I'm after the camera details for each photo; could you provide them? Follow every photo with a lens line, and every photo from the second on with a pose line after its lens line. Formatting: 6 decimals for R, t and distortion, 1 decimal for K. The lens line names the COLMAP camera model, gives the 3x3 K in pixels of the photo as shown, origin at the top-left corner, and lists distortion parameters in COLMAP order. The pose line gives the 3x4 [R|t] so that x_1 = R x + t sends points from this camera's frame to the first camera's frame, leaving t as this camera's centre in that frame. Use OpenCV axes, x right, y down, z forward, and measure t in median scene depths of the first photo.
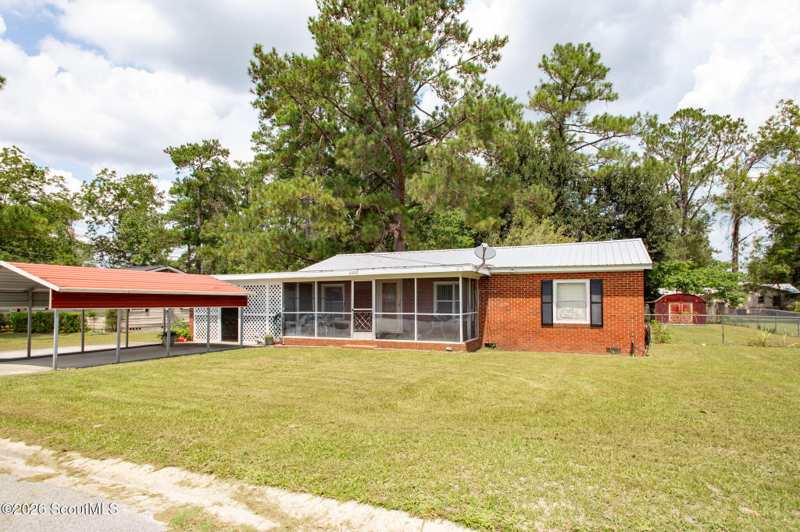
lens RADIAL K [[455.9, 0, 397.8], [0, 455.9, 304.9], [0, 0, 1]] dist [0.026716, -0.000160]
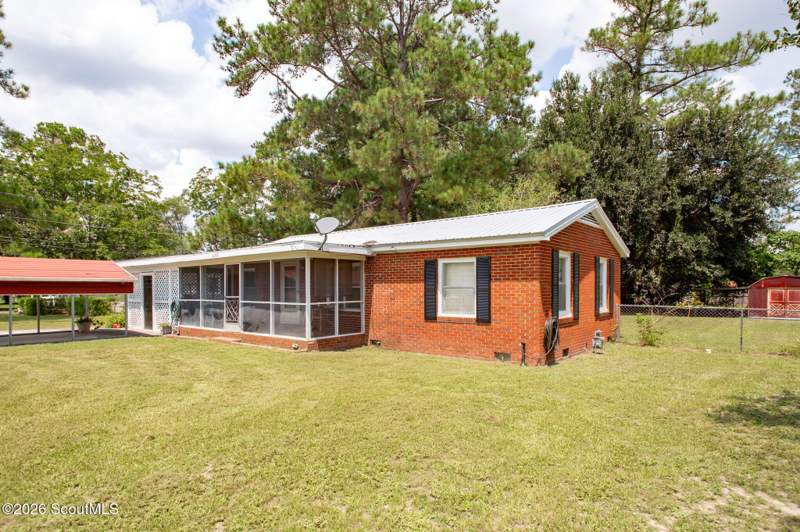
lens RADIAL K [[455.9, 0, 397.8], [0, 455.9, 304.9], [0, 0, 1]] dist [0.026716, -0.000160]
pose [[0.960937, 0.009874, -0.276590, 0.470002], [-0.000958, 0.999476, 0.032353, -0.003377], [0.276764, -0.030824, 0.960443, 0.247735]]
